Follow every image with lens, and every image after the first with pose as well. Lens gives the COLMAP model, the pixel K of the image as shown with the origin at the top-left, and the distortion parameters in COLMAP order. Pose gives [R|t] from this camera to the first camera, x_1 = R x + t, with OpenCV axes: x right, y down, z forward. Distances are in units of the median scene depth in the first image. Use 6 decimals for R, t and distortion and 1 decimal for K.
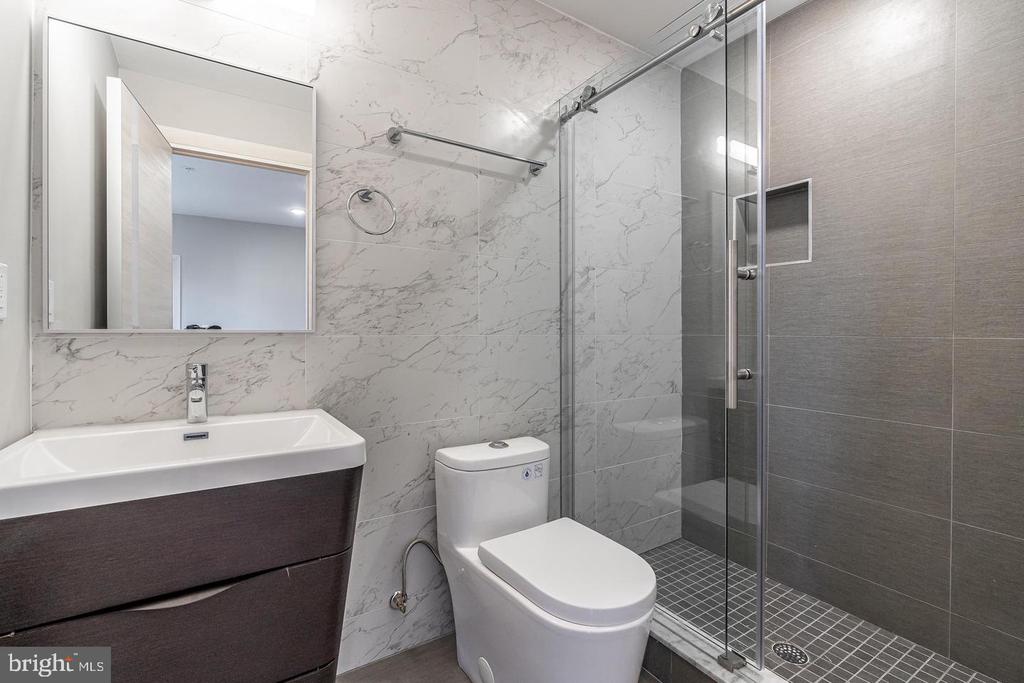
lens RADIAL K [[473.7, 0, 512.0], [0, 473.7, 341.5], [0, 0, 1]] dist [-0.002747, -0.000108]
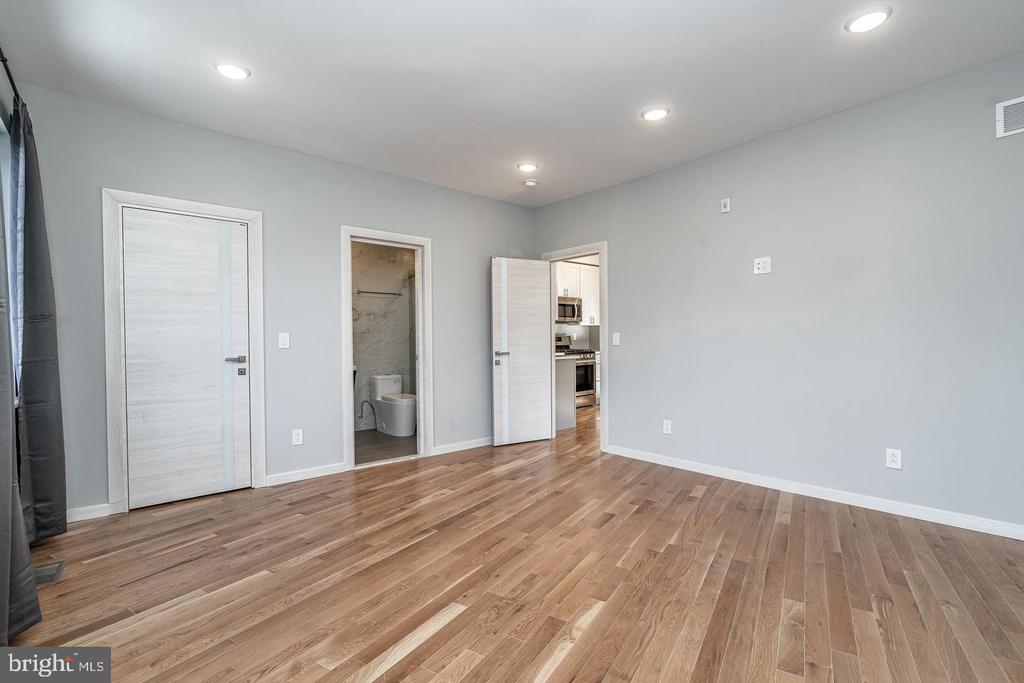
lens RADIAL K [[473.7, 0, 512.0], [0, 473.7, 341.5], [0, 0, 1]] dist [-0.002747, -0.000108]
pose [[0.993322, -0.016823, 0.114138, 0.495184], [0.018248, 0.999768, -0.011449, 0.016344], [-0.113919, 0.013455, 0.993399, -2.671964]]
